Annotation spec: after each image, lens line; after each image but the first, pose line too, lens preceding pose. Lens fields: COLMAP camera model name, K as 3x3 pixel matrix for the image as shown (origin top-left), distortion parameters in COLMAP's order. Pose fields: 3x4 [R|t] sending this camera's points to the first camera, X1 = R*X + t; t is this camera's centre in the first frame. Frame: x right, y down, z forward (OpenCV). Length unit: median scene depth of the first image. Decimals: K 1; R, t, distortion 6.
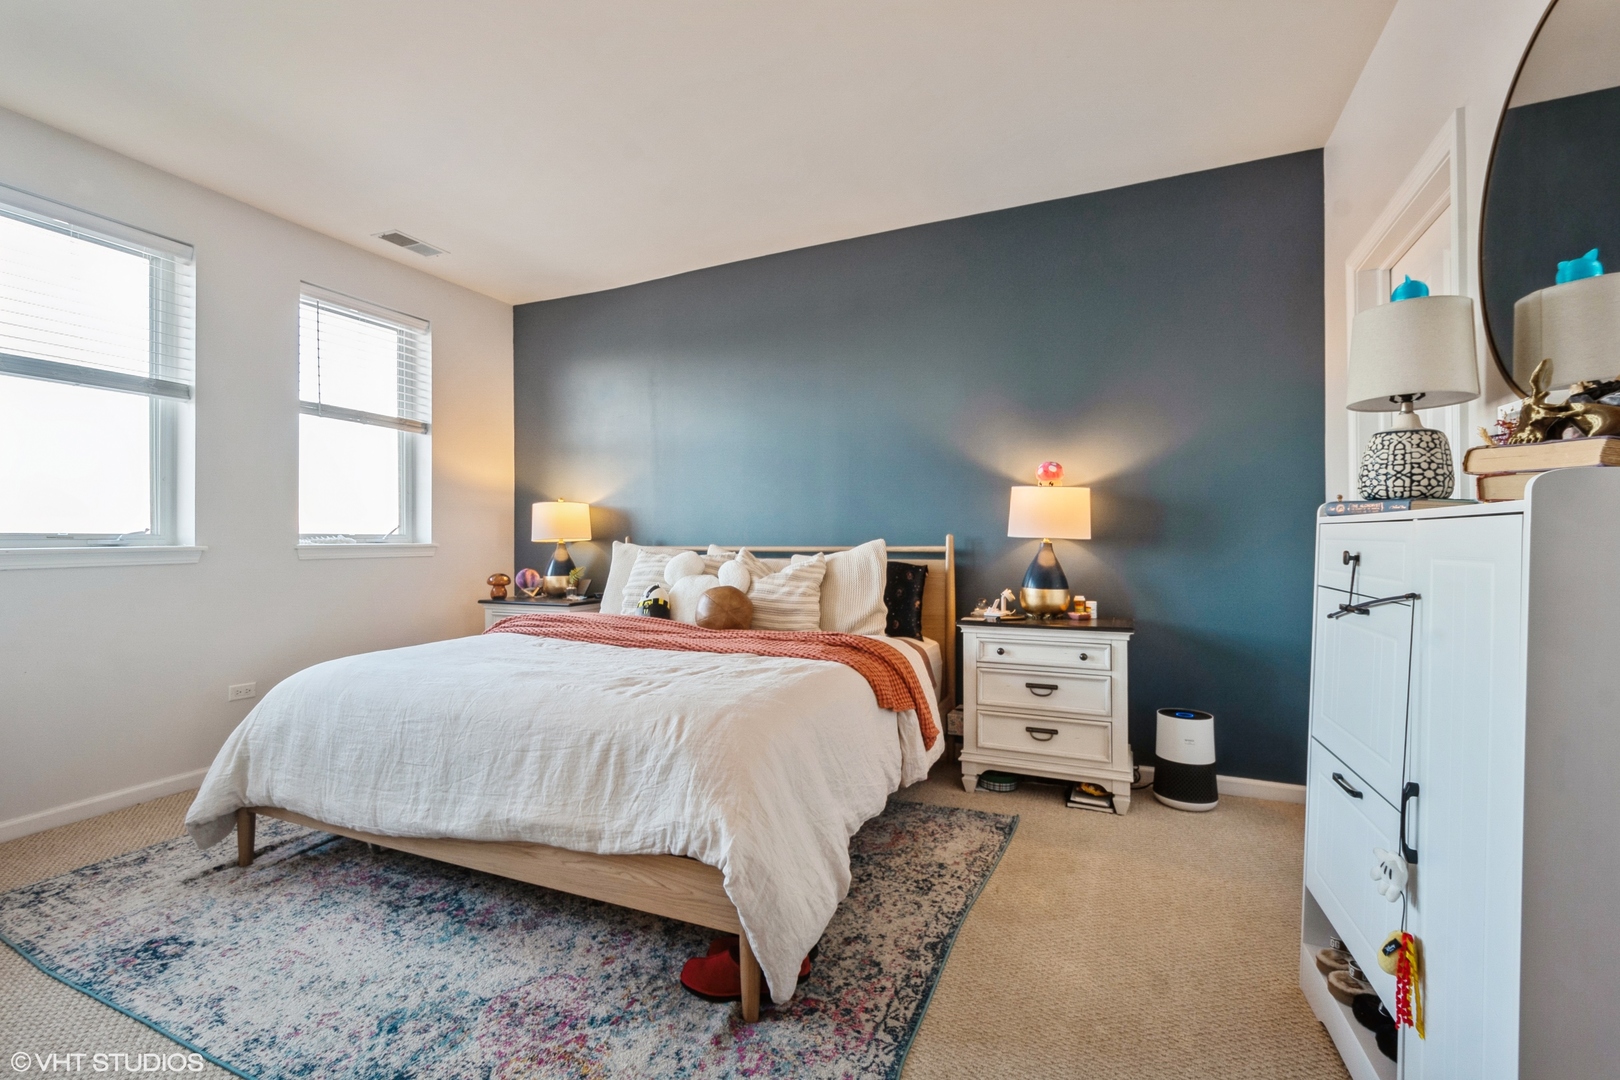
lens RADIAL K [[708.9, 0, 808.5], [0, 708.9, 528.5], [0, 0, 1]] dist [0.009125, -0.000507]
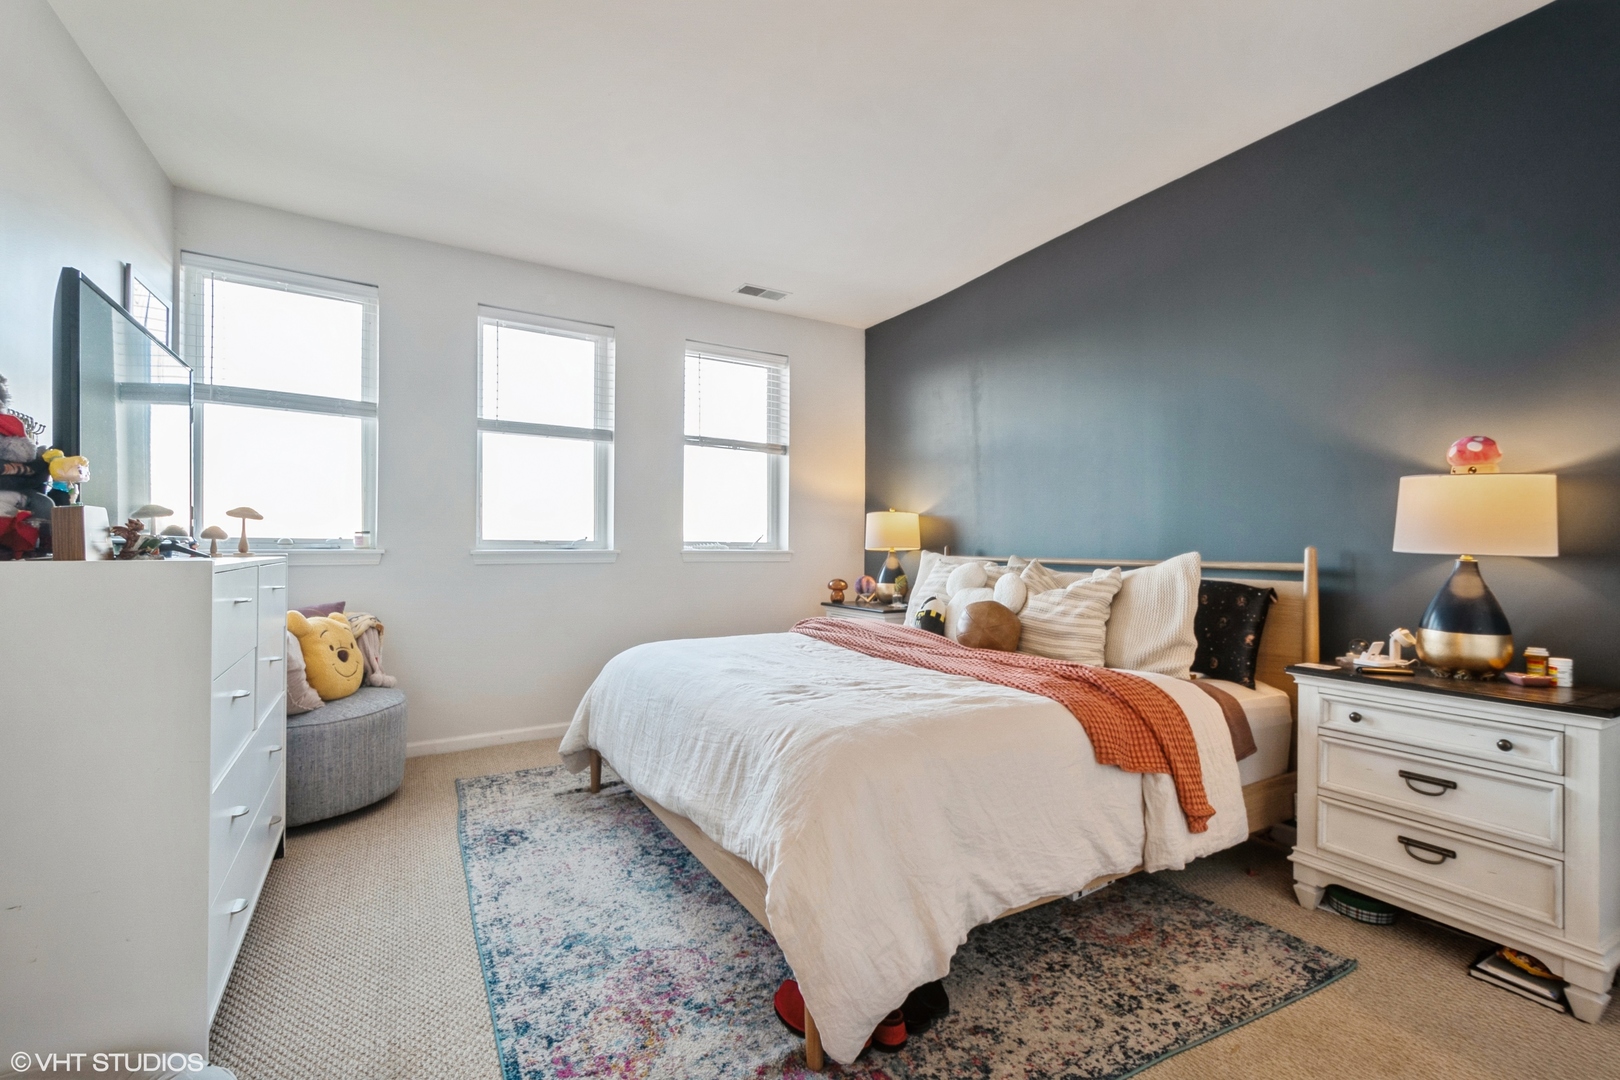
lens RADIAL K [[714.7, 0, 807.7], [0, 714.7, 537.4], [0, 0, 1]] dist [0.008941, -0.000828]
pose [[0.815757, 0.002373, -0.578389, 0.252011], [-0.002496, 0.999997, 0.000582, -0.000755], [0.578389, 0.000969, 0.815761, 0.127621]]
